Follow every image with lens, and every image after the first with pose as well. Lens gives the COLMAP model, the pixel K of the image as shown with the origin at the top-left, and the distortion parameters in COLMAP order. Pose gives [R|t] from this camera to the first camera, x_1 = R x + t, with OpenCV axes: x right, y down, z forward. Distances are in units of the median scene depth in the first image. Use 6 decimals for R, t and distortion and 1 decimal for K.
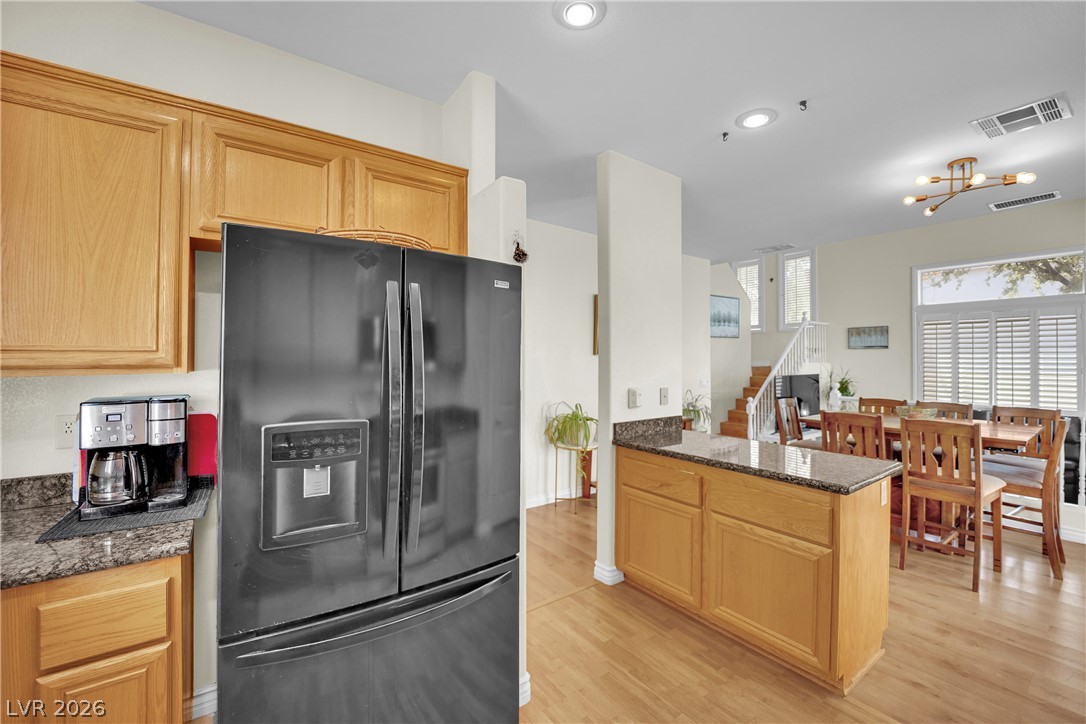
lens RADIAL K [[442.3, 0, 530.0], [0, 442.3, 355.1], [0, 0, 1]] dist [-0.000149, -0.000001]
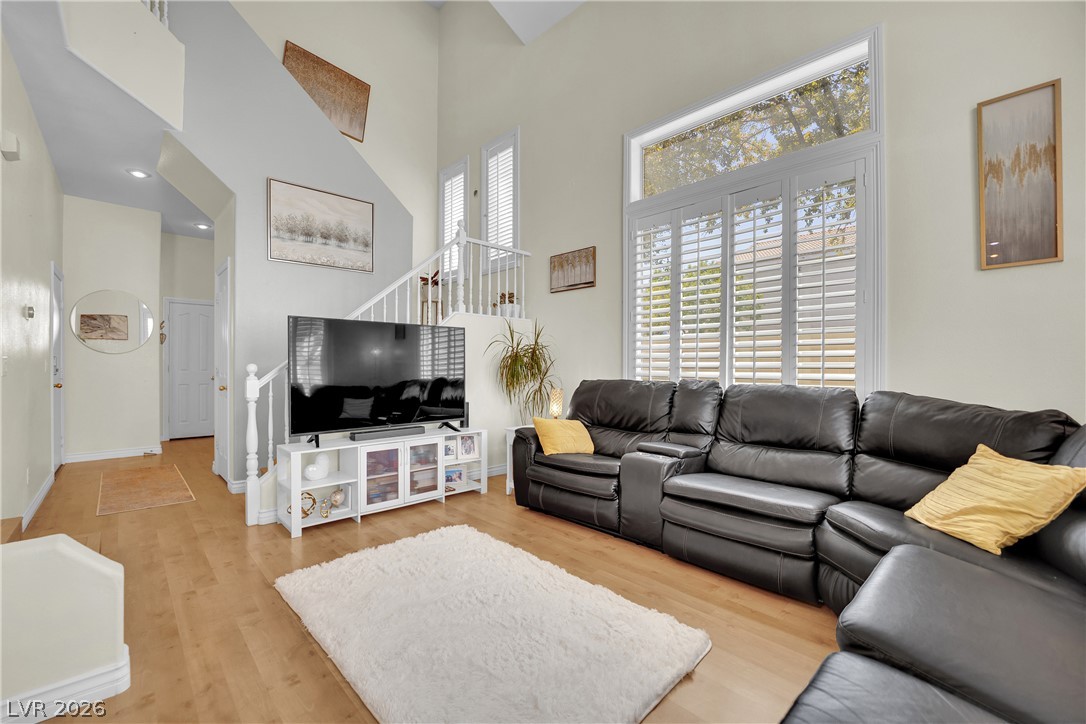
lens RADIAL K [[447.8, 0, 533.3], [0, 447.8, 370.9], [0, 0, 1]] dist [-0.024375, 0.000376]
pose [[0.990376, 0.000593, 0.138401, 1.443495], [-0.003016, 0.999846, 0.017294, 0.183141], [-0.138370, -0.017544, 0.990225, 0.981848]]
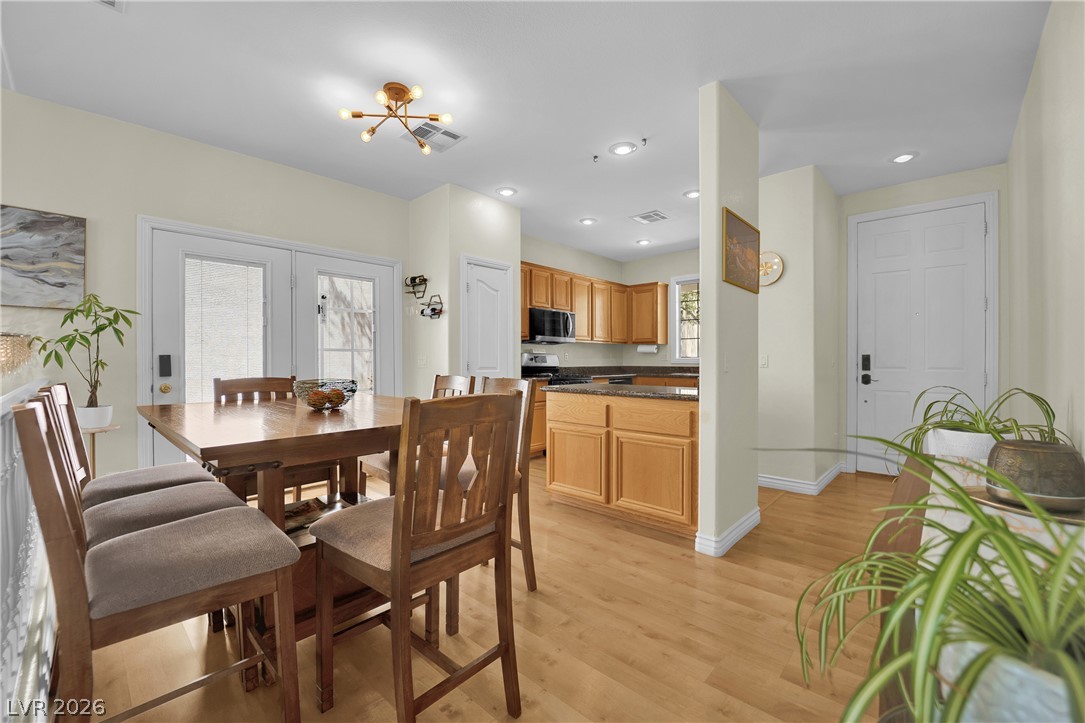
lens RADIAL K [[445.6, 0, 538.2], [0, 445.6, 357.2], [0, 0, 1]] dist [0.000425, -0.015775]
pose [[-0.979846, -0.003160, -0.199728, 0.763819], [-0.000706, 0.999923, -0.012354, 0.101874], [0.199752, -0.011964, -0.979773, 1.684324]]
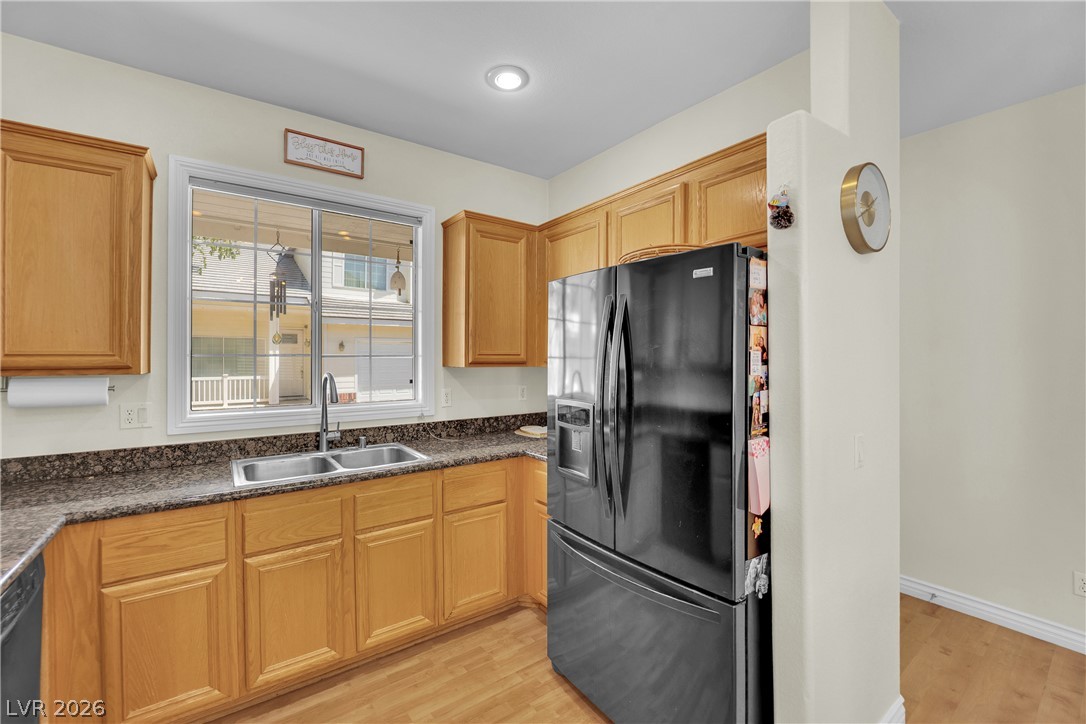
lens RADIAL K [[452.6, 0, 540.2], [0, 452.6, 355.4], [0, 0, 1]] dist [-0.025397, 0.000018]
pose [[0.011138, -0.007524, -0.999910, 0.387107], [0.011276, 0.999909, -0.007398, 0.003042], [0.999874, -0.011193, 0.011222, 0.321839]]
